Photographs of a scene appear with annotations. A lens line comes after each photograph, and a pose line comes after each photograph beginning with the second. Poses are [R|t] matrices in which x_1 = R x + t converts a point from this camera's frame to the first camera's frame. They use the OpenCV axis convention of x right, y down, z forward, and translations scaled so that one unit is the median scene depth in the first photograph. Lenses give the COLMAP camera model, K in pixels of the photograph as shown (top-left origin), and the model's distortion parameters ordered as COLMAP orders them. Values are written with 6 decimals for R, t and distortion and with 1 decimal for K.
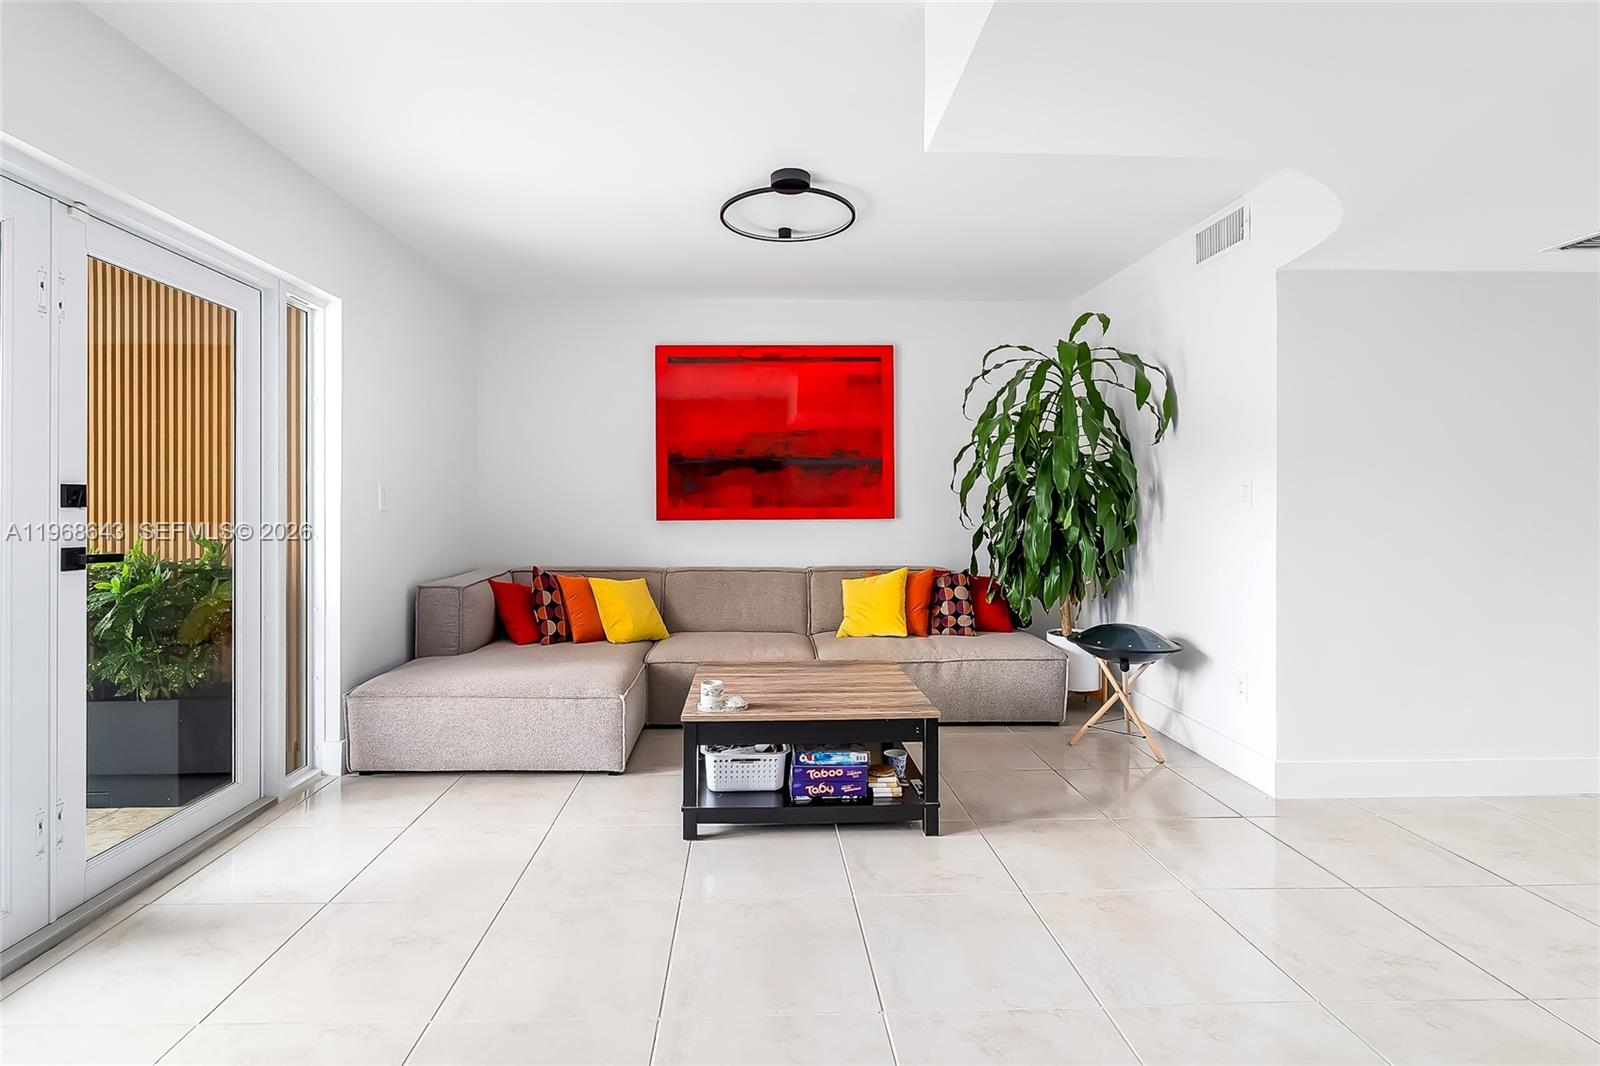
lens RADIAL K [[745.9, 0, 785.1], [0, 745.9, 507.4], [0, 0, 1]] dist [-0.001295, 0.000408]
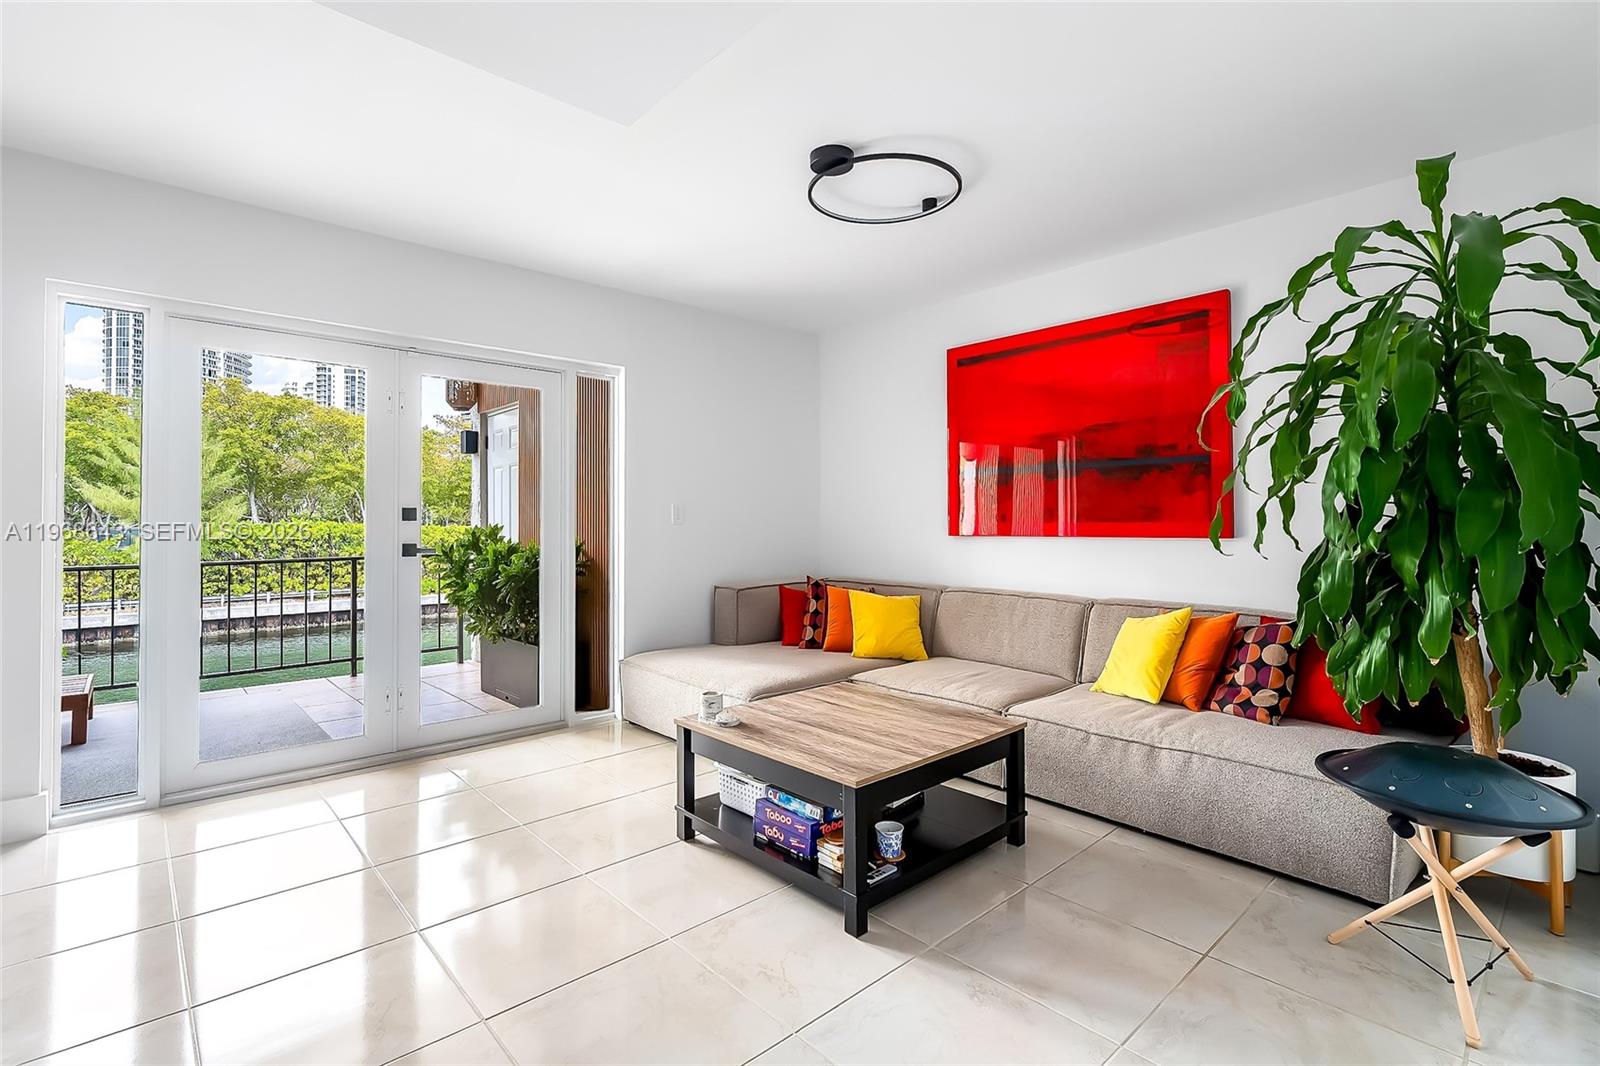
lens RADIAL K [[749.4, 0, 782.5], [0, 749.4, 518.9], [0, 0, 1]] dist [-0.003373, -0.000269]
pose [[0.636338, -0.002880, -0.771405, 0.554698], [-0.001333, 0.999987, -0.004834, 0.001413], [0.771409, 0.004104, 0.636326, 0.314925]]
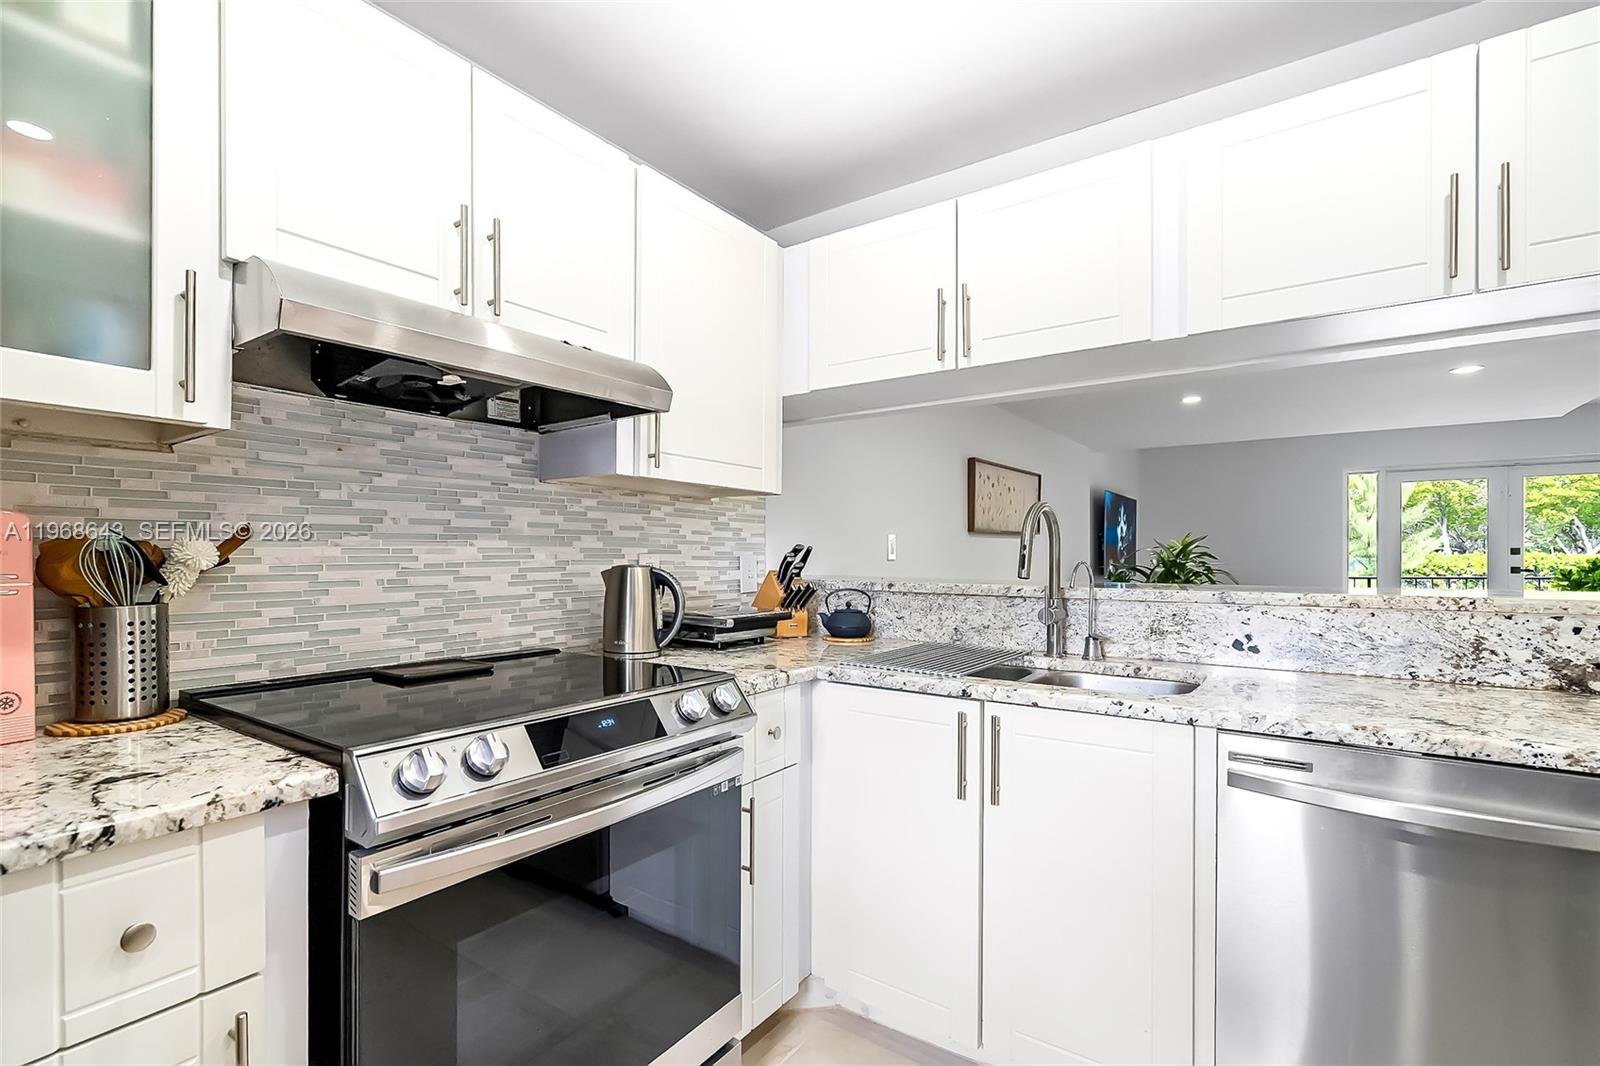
lens RADIAL K [[718.4, 0, 774.1], [0, 718.4, 553.4], [0, 0, 1]] dist [-0.001091, 0.001054]
pose [[-0.629715, 0.001625, -0.776824, 2.101672], [0.002022, 0.999998, 0.000452, -0.008276], [0.776823, -0.001286, -0.629717, 0.250376]]
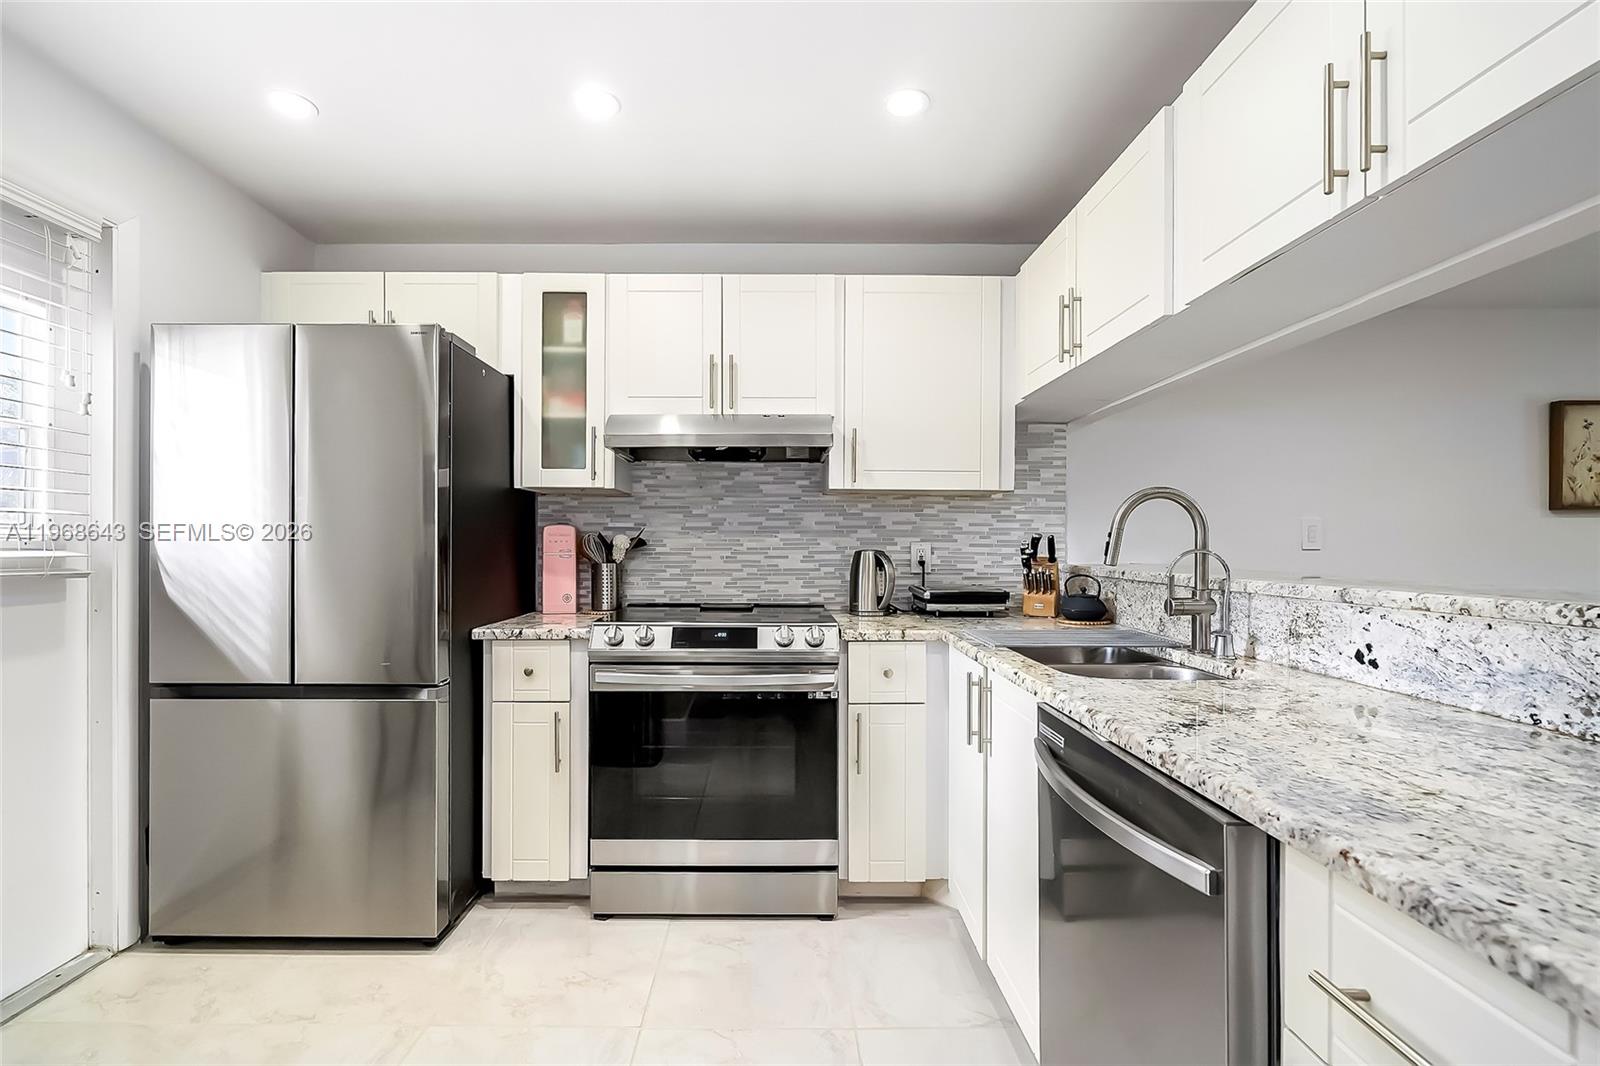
lens RADIAL K [[724.7, 0, 802.3], [0, 724.7, 543.3], [0, 0, 1]] dist [0.001238, 0.000487]
pose [[-0.999639, 0.002294, 0.026761, 1.795958], [0.002253, 0.999996, -0.001559, -0.005510], [-0.026764, -0.001498, -0.999641, 0.600660]]
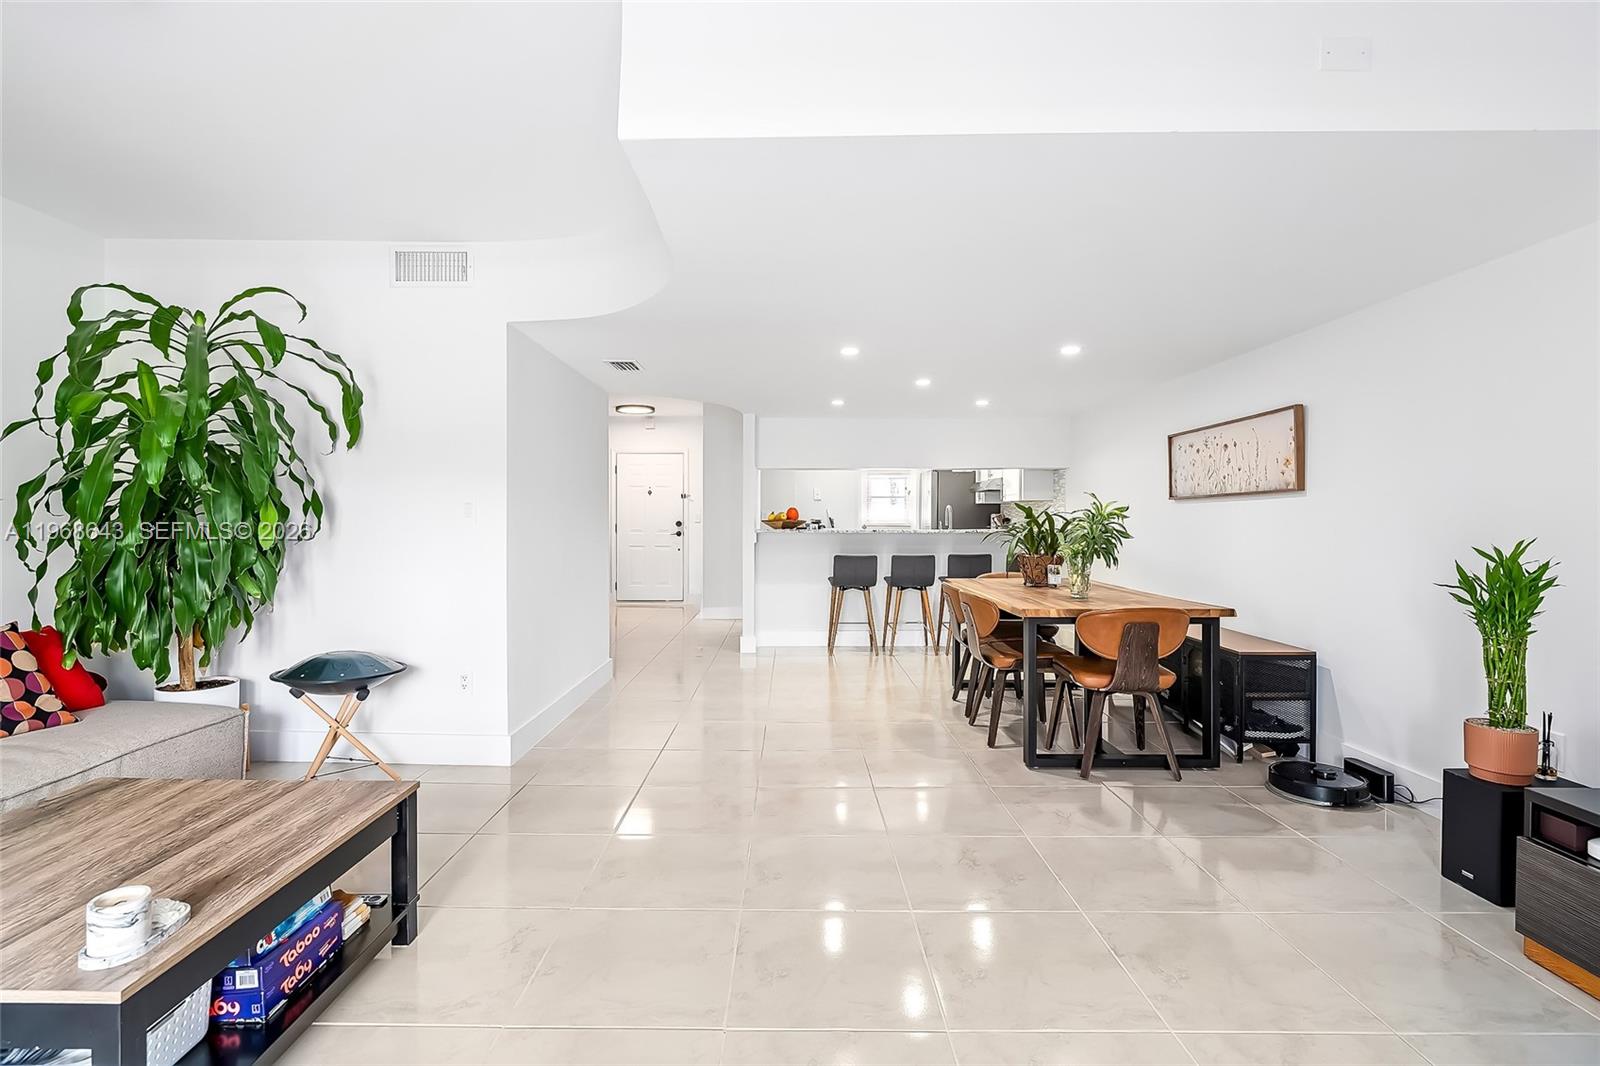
lens RADIAL K [[725.9, 0, 780.1], [0, 725.9, 531.8], [0, 0, 1]] dist [0.000466, 0.000338]
pose [[0.052025, -0.013876, 0.998549, -0.392143], [-0.001673, 0.999901, 0.013982, -0.001701], [-0.998644, -0.002398, 0.051997, 0.415610]]
